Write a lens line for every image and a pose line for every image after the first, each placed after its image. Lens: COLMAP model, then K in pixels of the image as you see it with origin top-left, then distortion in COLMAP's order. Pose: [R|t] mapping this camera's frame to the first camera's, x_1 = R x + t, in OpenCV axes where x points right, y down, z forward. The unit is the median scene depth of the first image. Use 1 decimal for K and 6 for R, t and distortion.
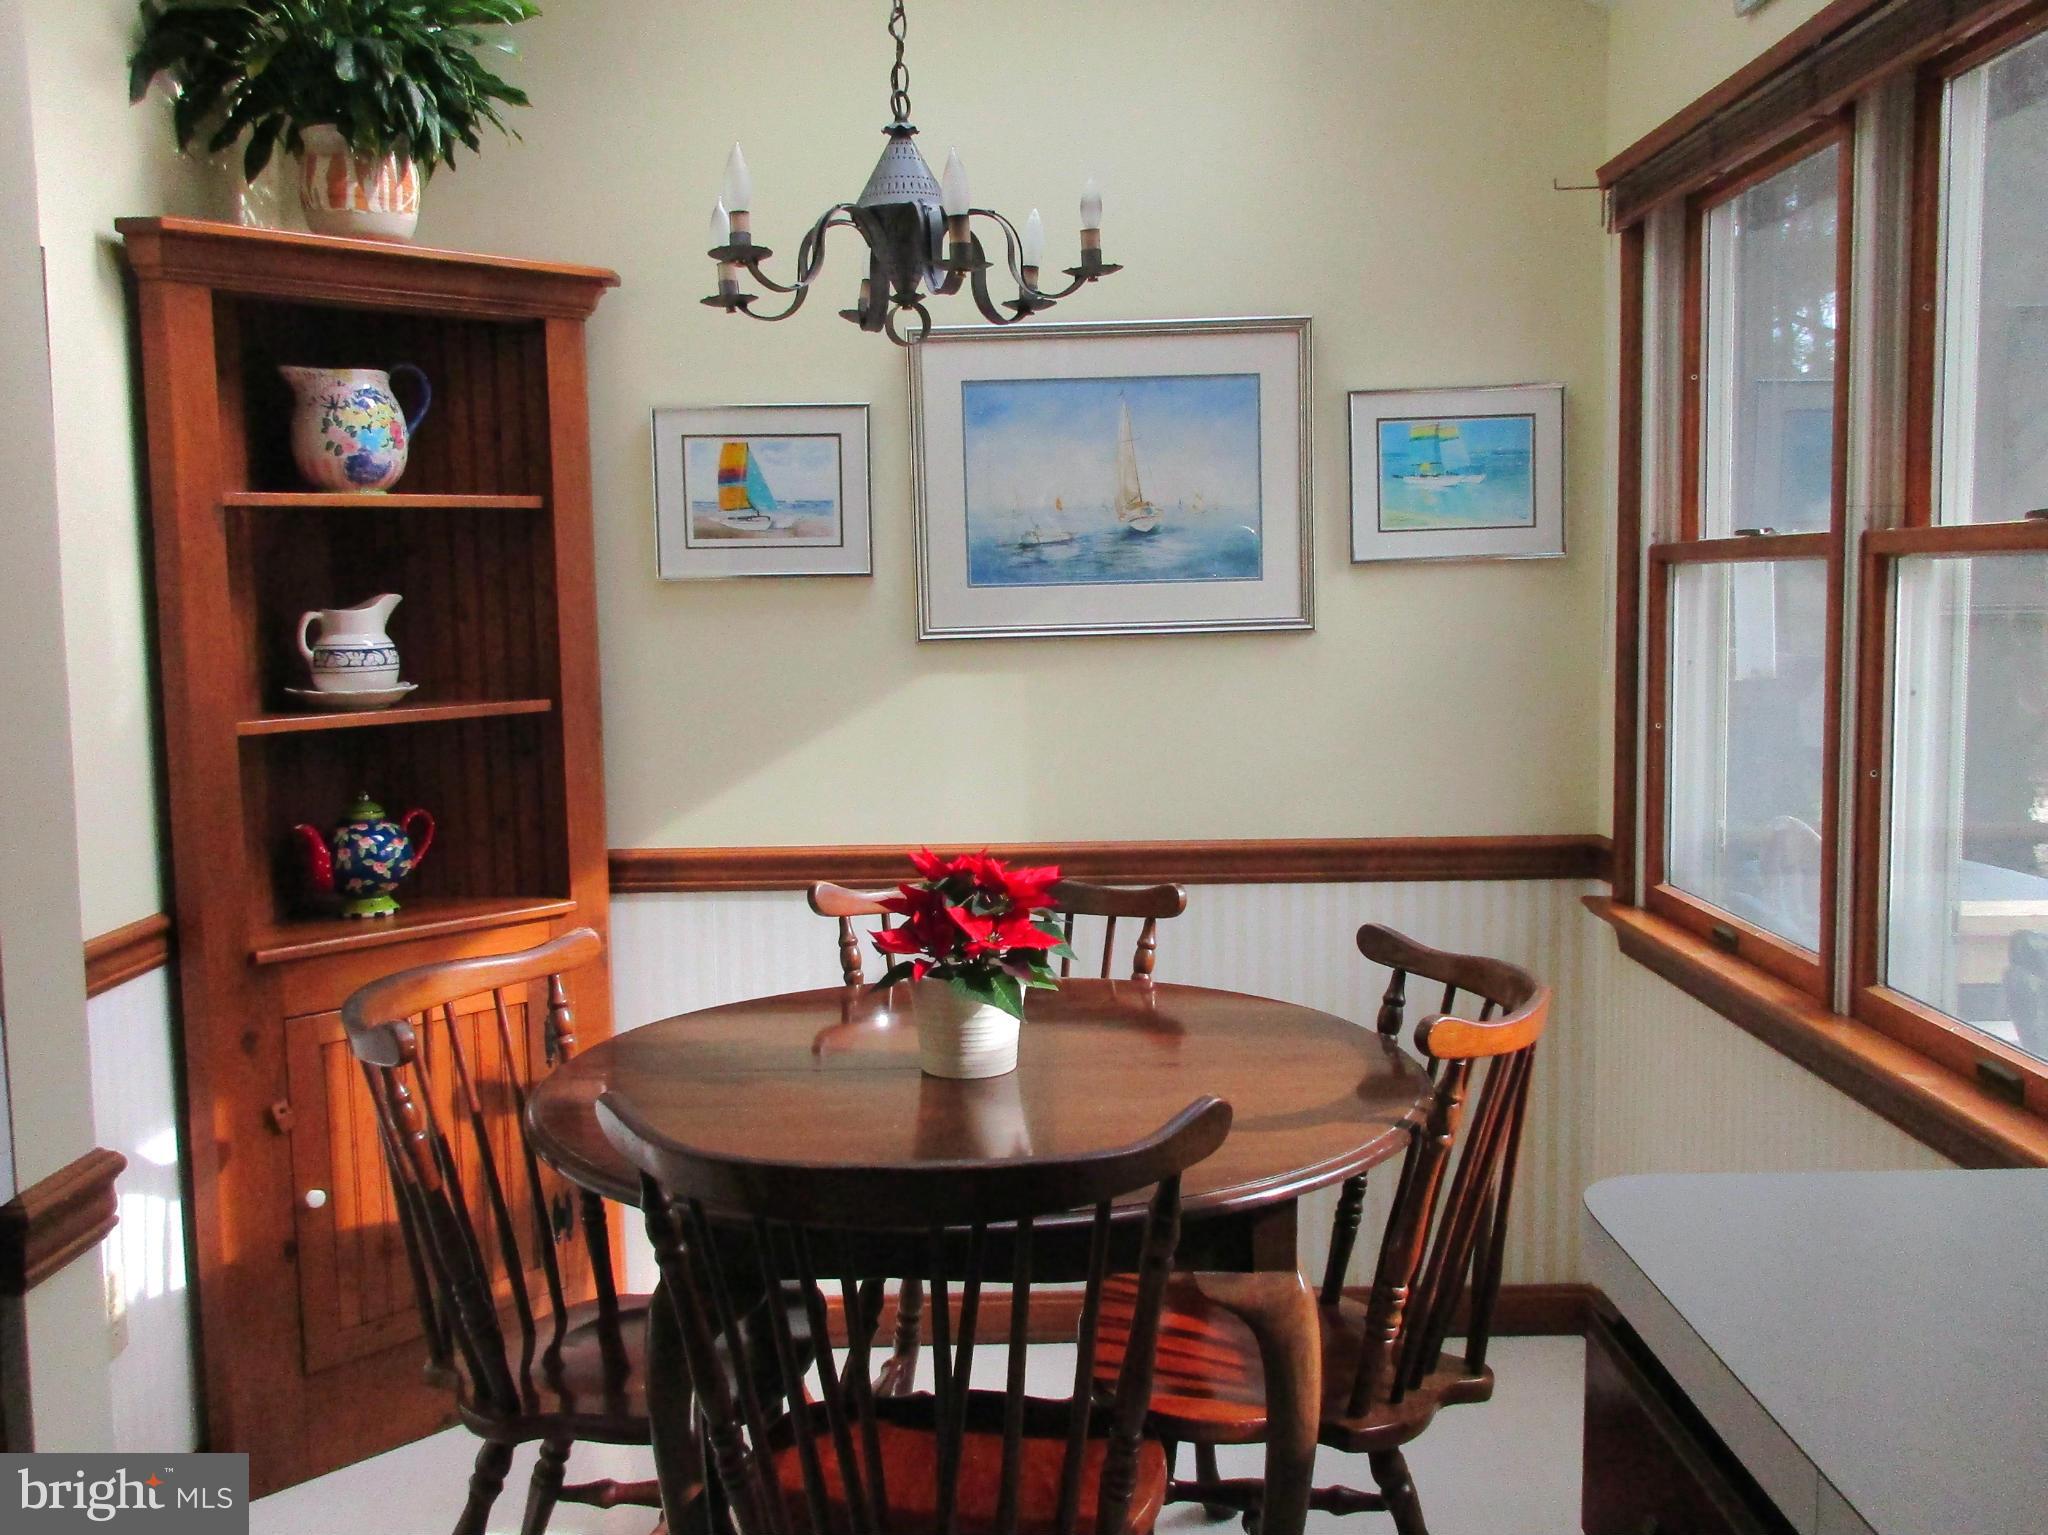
lens RADIAL K [[1551.1, 0, 1020.5], [0, 1551.1, 771.0], [0, 0, 1]] dist [0.002499, 0.010222]
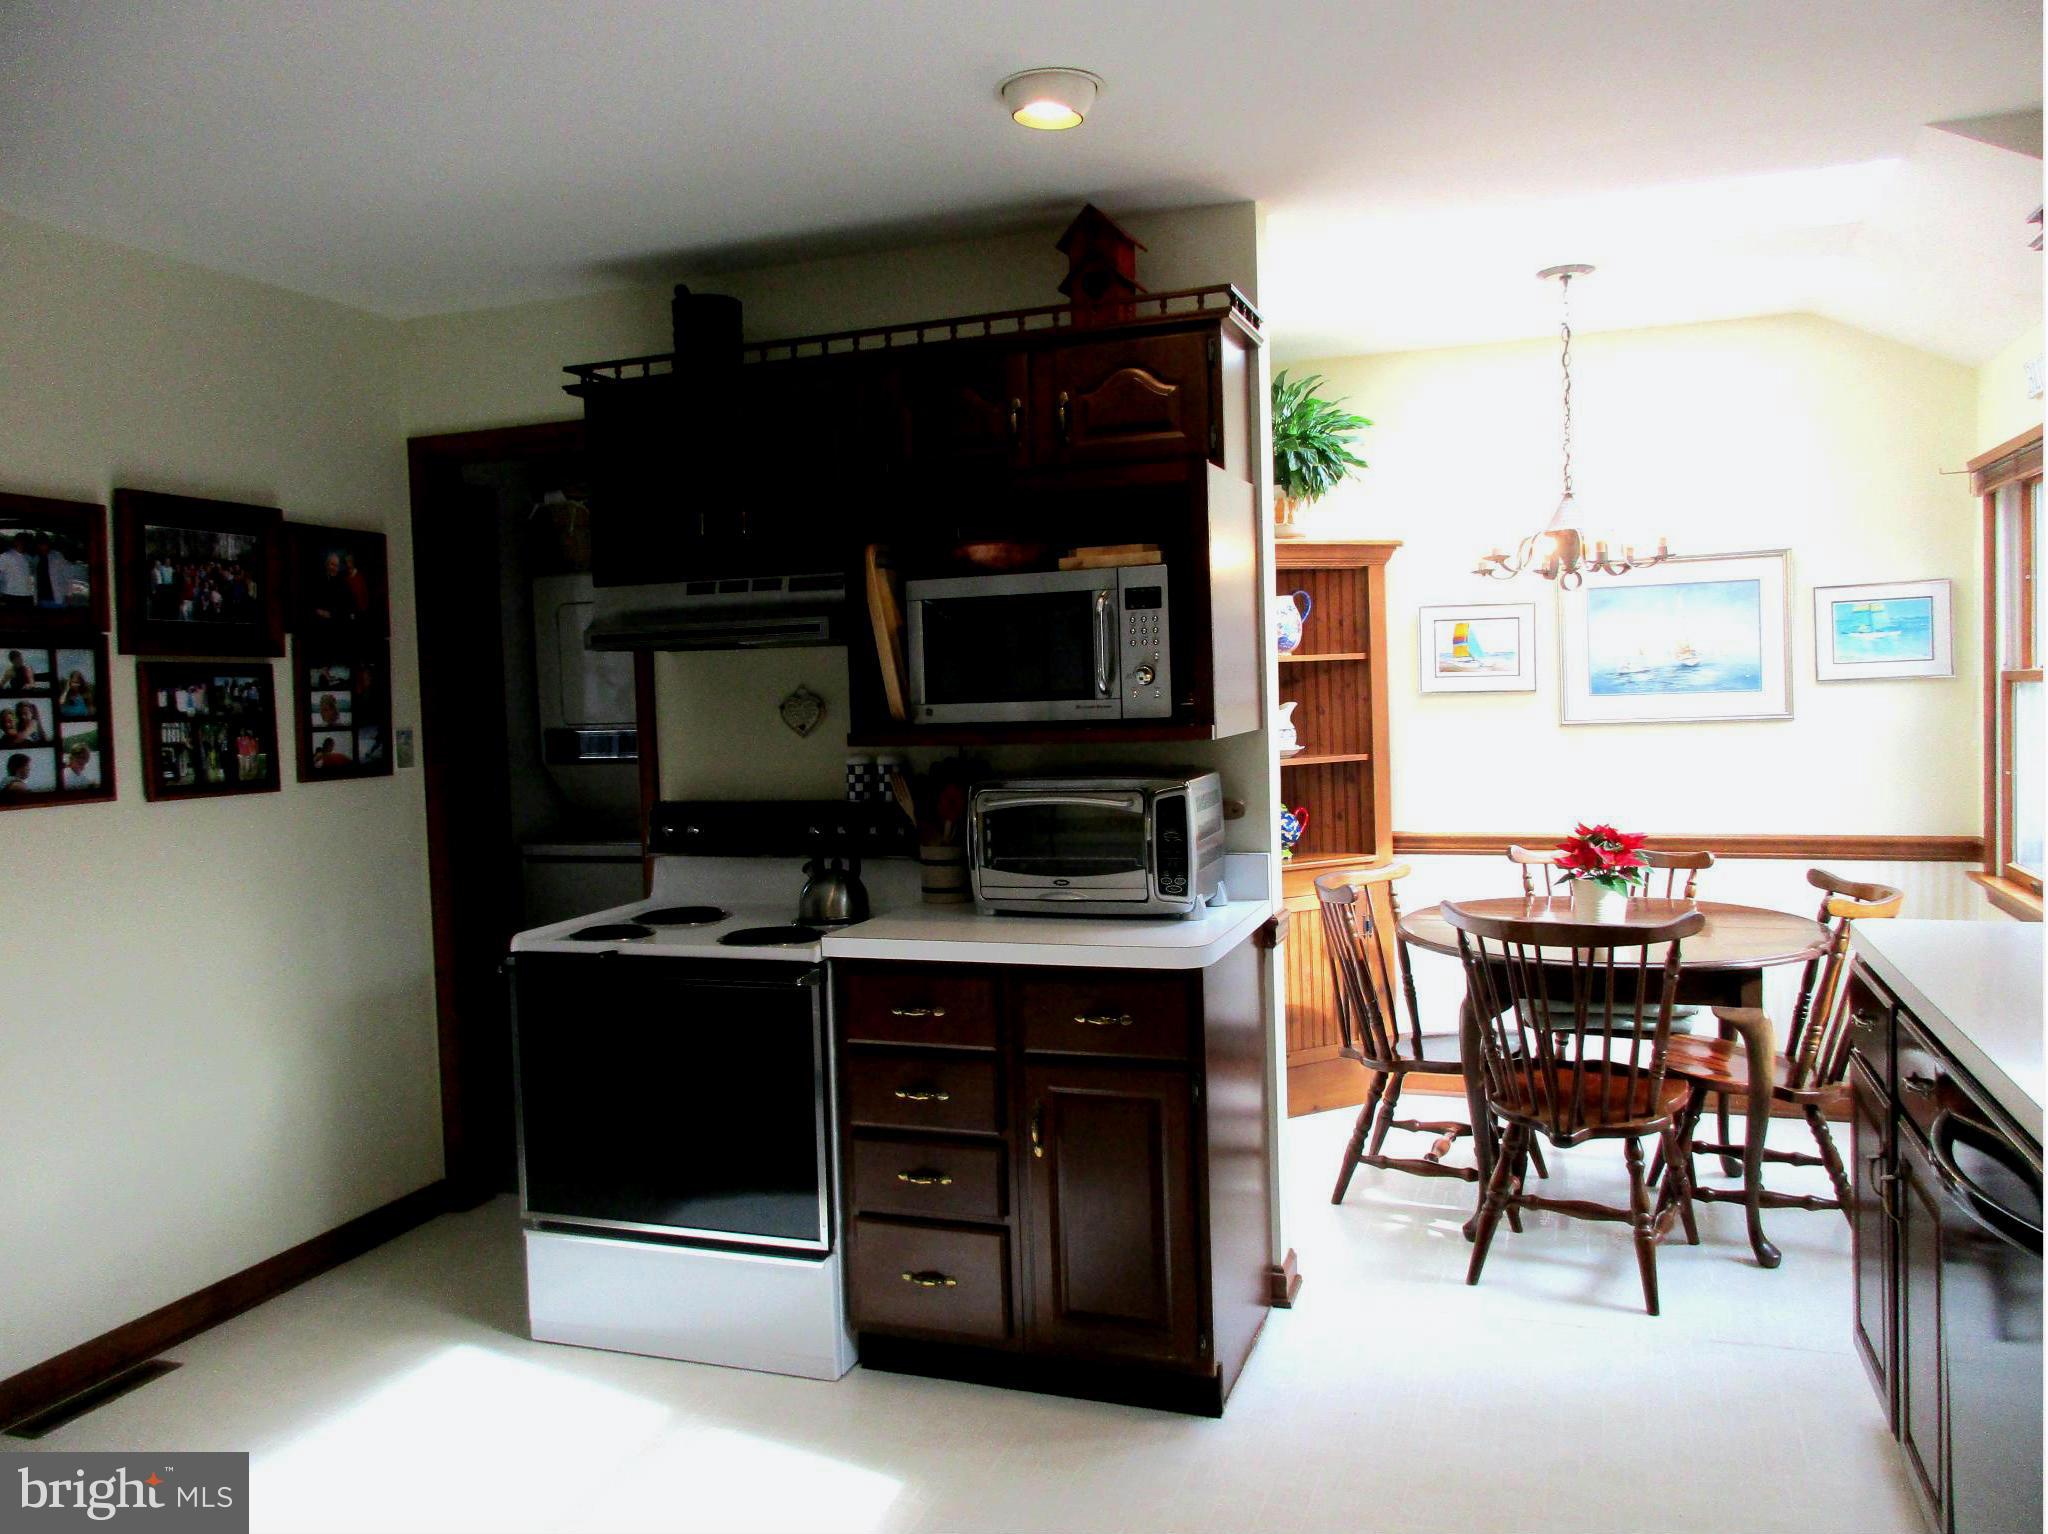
lens RADIAL K [[1551.1, 0, 1017.5], [0, 1551.1, 745.3], [0, 0, 1]] dist [0.002499, 0.010222]
pose [[0.943007, 0.004663, -0.332740, -0.062965], [-0.026214, 0.997835, -0.060309, 0.074670], [0.331739, 0.065594, 0.941088, -1.026732]]
